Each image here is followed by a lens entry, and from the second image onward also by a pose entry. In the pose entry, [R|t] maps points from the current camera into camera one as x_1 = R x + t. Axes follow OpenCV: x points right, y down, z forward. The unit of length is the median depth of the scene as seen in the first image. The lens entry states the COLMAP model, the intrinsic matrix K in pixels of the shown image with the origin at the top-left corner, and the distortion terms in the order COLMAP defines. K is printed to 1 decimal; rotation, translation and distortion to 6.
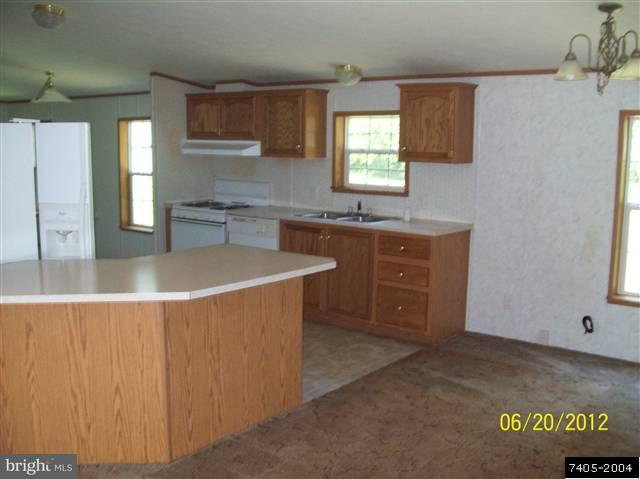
lens RADIAL K [[689.8, 0, 320.0], [0, 689.8, 239.5], [0, 0, 1]] dist [-0.141863, 0.042131]
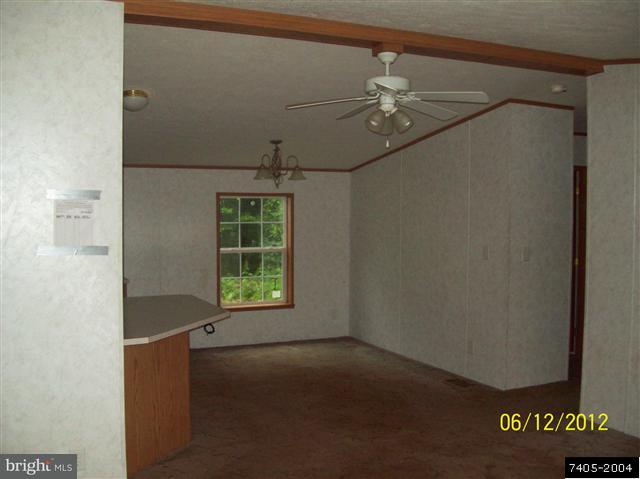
lens RADIAL K [[689.8, 0, 320.0], [0, 689.8, 239.5], [0, 0, 1]] dist [-0.141863, 0.042131]
pose [[0.446503, -0.049052, 0.893437, -0.871254], [0.132076, 0.991172, -0.011588, -0.025145], [-0.884981, 0.123176, 0.449039, 0.034999]]
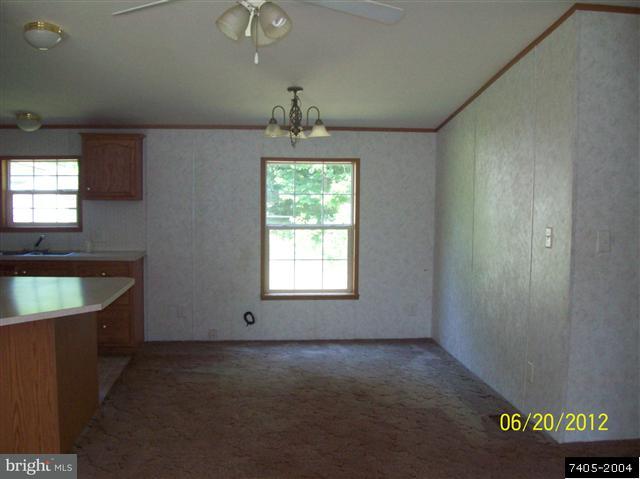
lens RADIAL K [[689.8, 0, 320.0], [0, 689.8, 239.5], [0, 0, 1]] dist [-0.141863, 0.042131]
pose [[0.719472, -0.055645, 0.692288, -0.416121], [0.098705, 0.994860, -0.022616, 0.016613], [-0.687471, 0.084604, 0.721267, -0.078844]]
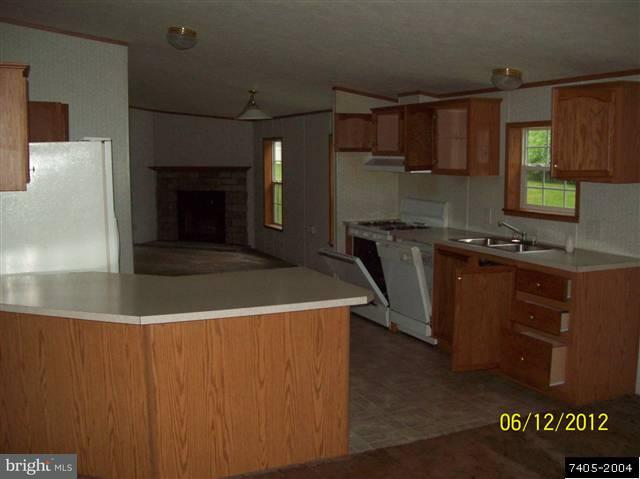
lens RADIAL K [[689.8, 0, 320.0], [0, 689.8, 239.5], [0, 0, 1]] dist [-0.141863, 0.042131]
pose [[0.889402, 0.043271, -0.455073, 0.257530], [-0.054084, 0.998478, -0.010763, -0.019009], [0.453915, 0.034185, 0.890389, 0.152693]]
